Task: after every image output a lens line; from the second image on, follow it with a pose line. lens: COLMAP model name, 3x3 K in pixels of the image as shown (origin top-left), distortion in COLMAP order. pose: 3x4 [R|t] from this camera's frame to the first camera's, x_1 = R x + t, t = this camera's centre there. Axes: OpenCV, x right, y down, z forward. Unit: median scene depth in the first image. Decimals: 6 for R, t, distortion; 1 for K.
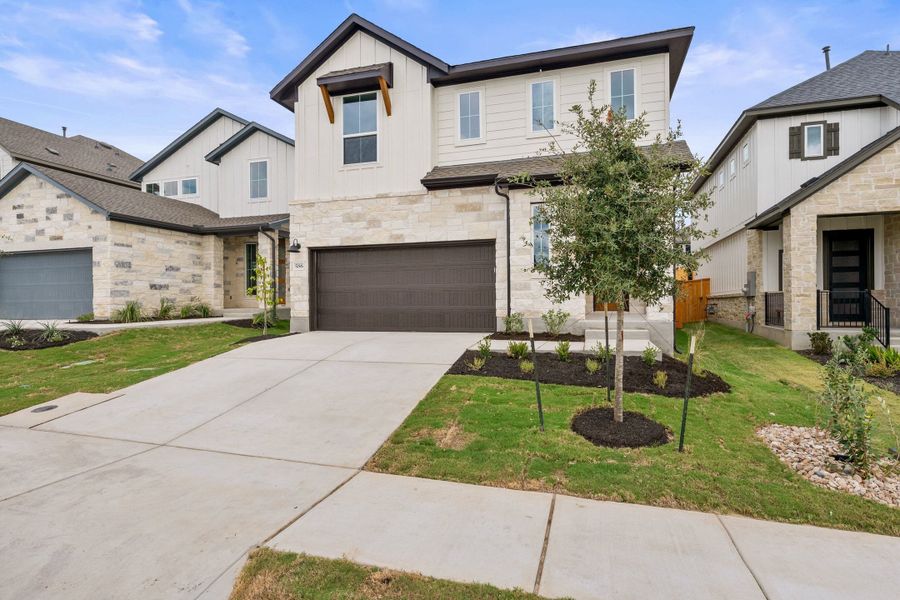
lens RADIAL K [[484.4, 0, 449.3], [0, 484.4, 305.9], [0, 0, 1]] dist [-0.002305, 0.000565]
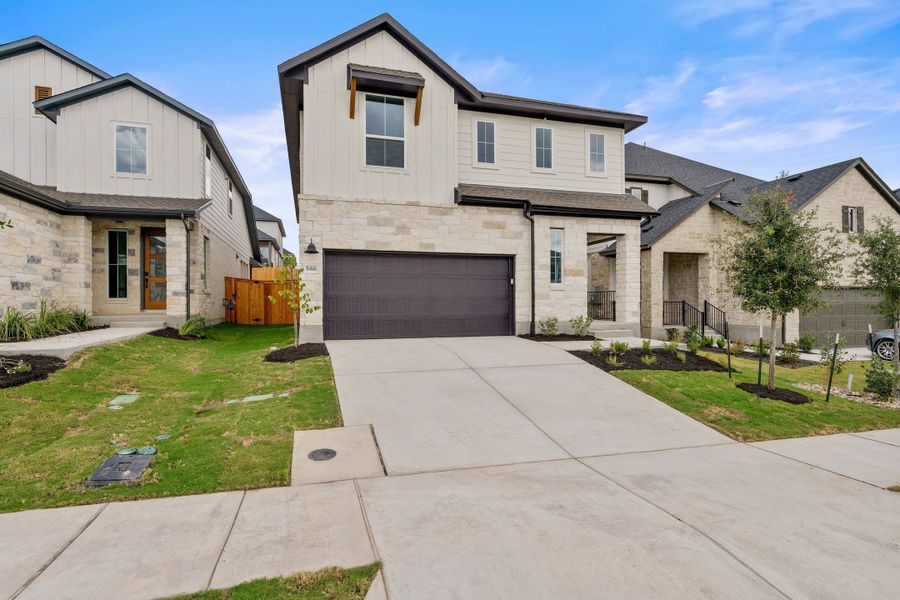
lens RADIAL K [[463.1, 0, 450.5], [0, 463.1, 306.2], [0, 0, 1]] dist [-0.001442, -0.001460]
pose [[0.830195, 0.001207, 0.557471, -0.601456], [-0.000001, 0.999998, -0.002164, -0.011628], [-0.557473, 0.001796, 0.830193, 0.154716]]
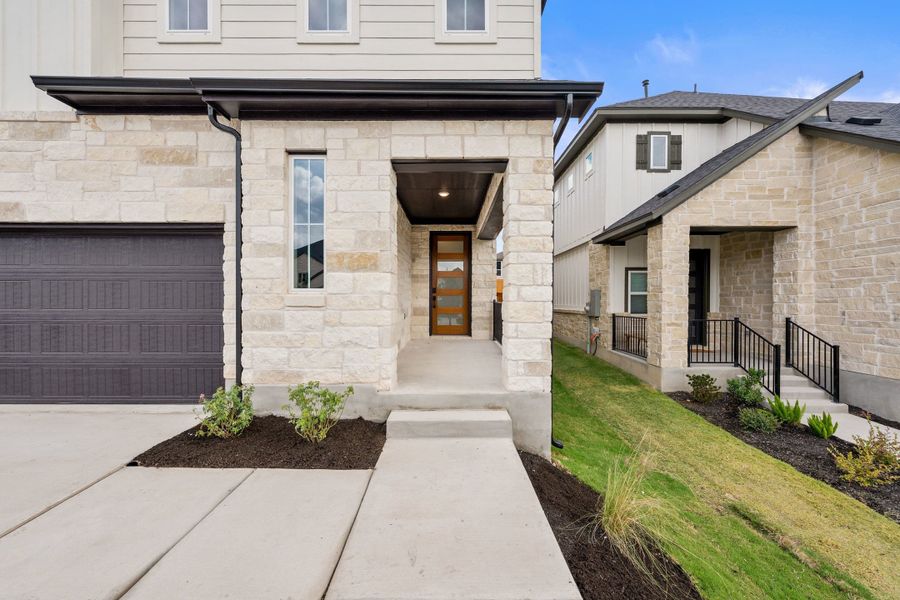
lens RADIAL K [[356.7, 0, 452.2], [0, 356.7, 304.4], [0, 0, 1]] dist [-0.000453, 0.000514]
pose [[0.954094, 0.006933, 0.299426, 0.194307], [-0.008480, 0.999957, 0.003868, -0.053271], [-0.299386, -0.006230, 0.954112, 0.532329]]
